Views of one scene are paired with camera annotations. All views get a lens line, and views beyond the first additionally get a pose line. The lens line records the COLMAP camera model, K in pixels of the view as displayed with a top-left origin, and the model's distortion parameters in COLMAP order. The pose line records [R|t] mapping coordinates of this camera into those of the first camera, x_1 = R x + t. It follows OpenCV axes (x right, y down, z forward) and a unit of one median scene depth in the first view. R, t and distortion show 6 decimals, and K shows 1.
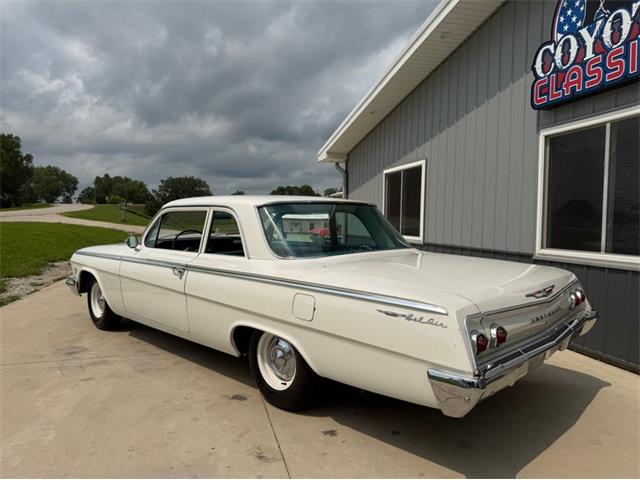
lens RADIAL K [[459.1, 0, 325.3], [0, 459.1, 238.8], [0, 0, 1]] dist [0.014050, -0.009670]
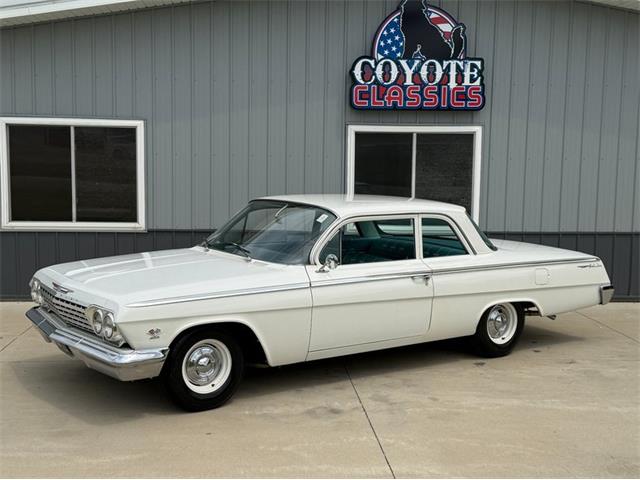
lens RADIAL K [[857.0, 0, 319.4], [0, 857.0, 244.3], [0, 0, 1]] dist [0.140759, 0.000000]
pose [[0.191885, -0.110502, 0.975177, -1.882715], [0.031768, 0.993820, 0.106364, -0.185042], [-0.980903, 0.010570, 0.194209, 0.708795]]
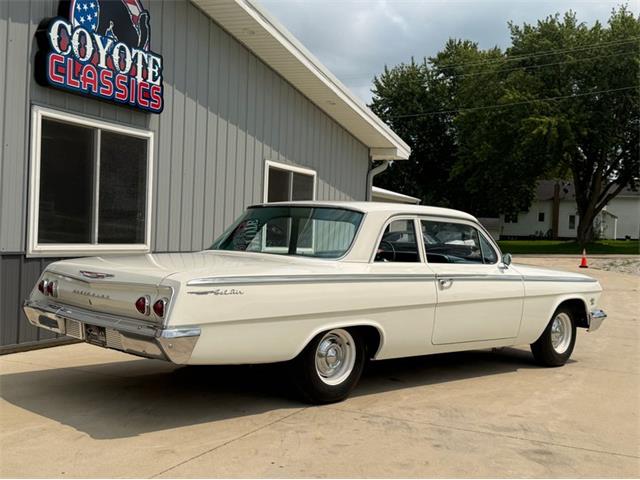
lens RADIAL K [[738.5, 0, 325.8], [0, 738.5, 239.0], [0, 0, 1]] dist [0.086348, 0.000000]
pose [[-0.762732, -0.047850, 0.644942, -0.922743], [-0.022069, 0.998604, 0.047989, -0.074737], [-0.646338, 0.022370, -0.762723, 1.867825]]
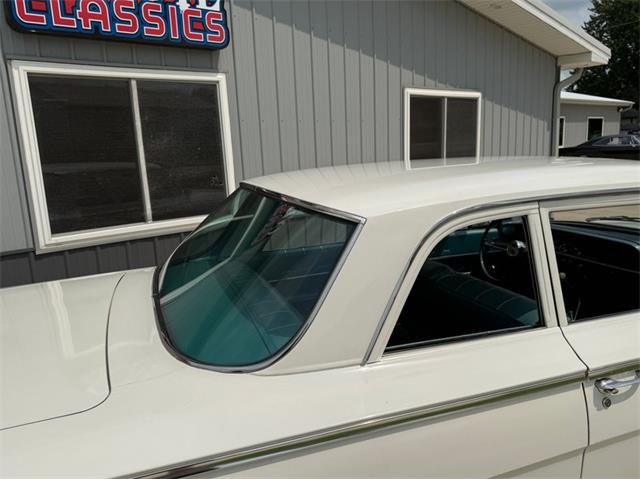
lens RADIAL K [[504.5, 0, 322.0], [0, 504.5, 237.0], [0, 0, 1]] dist [0.008321, -0.012397]
pose [[-0.431997, -0.155735, 0.888327, -0.434479], [0.077687, 0.974891, 0.208691, -0.117264], [-0.898523, 0.159166, -0.409051, 1.023269]]
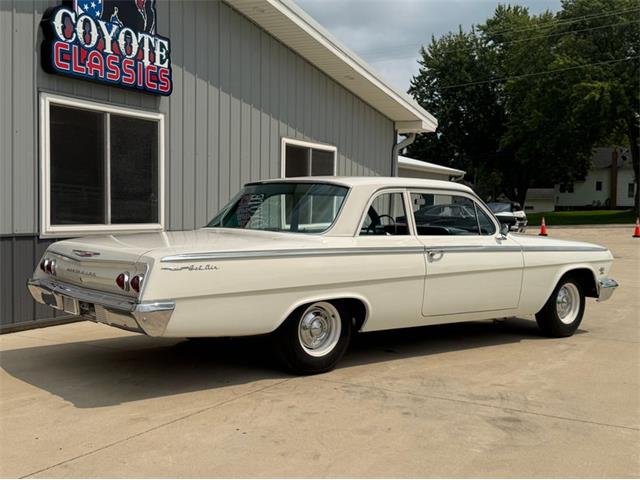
lens RADIAL K [[738.5, 0, 317.2], [0, 738.5, 236.9], [0, 0, 1]] dist [0.086348, 0.000000]
pose [[-0.706922, -0.050842, 0.705462, -1.021776], [0.006335, 0.996918, 0.078195, -0.074947], [-0.707263, 0.059747, -0.704421, 1.807202]]
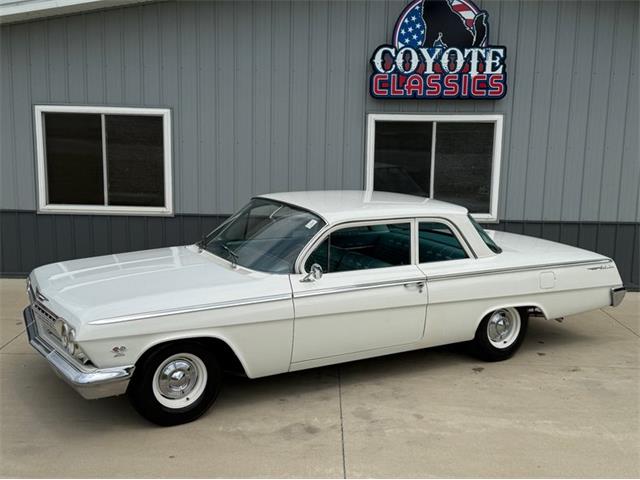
lens RADIAL K [[751.3, 0, 320.8], [0, 751.3, 246.0], [0, 0, 1]] dist [0.117169, 0.000000]
pose [[0.279021, -0.168689, 0.945353, -1.611587], [0.027084, 0.985441, 0.167848, -0.251105], [-0.959903, -0.021229, 0.279527, 0.616514]]
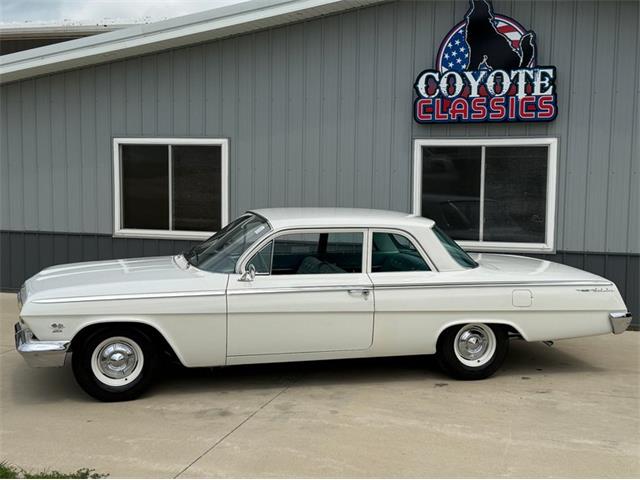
lens RADIAL K [[857.0, 0, 323.1], [0, 857.0, 242.6], [0, 0, 1]] dist [0.140759, 0.000000]
pose [[0.532521, -0.081994, 0.842436, -1.665513], [0.033555, 0.996559, 0.075784, -0.161385], [-0.845752, -0.012089, 0.533440, 0.028103]]
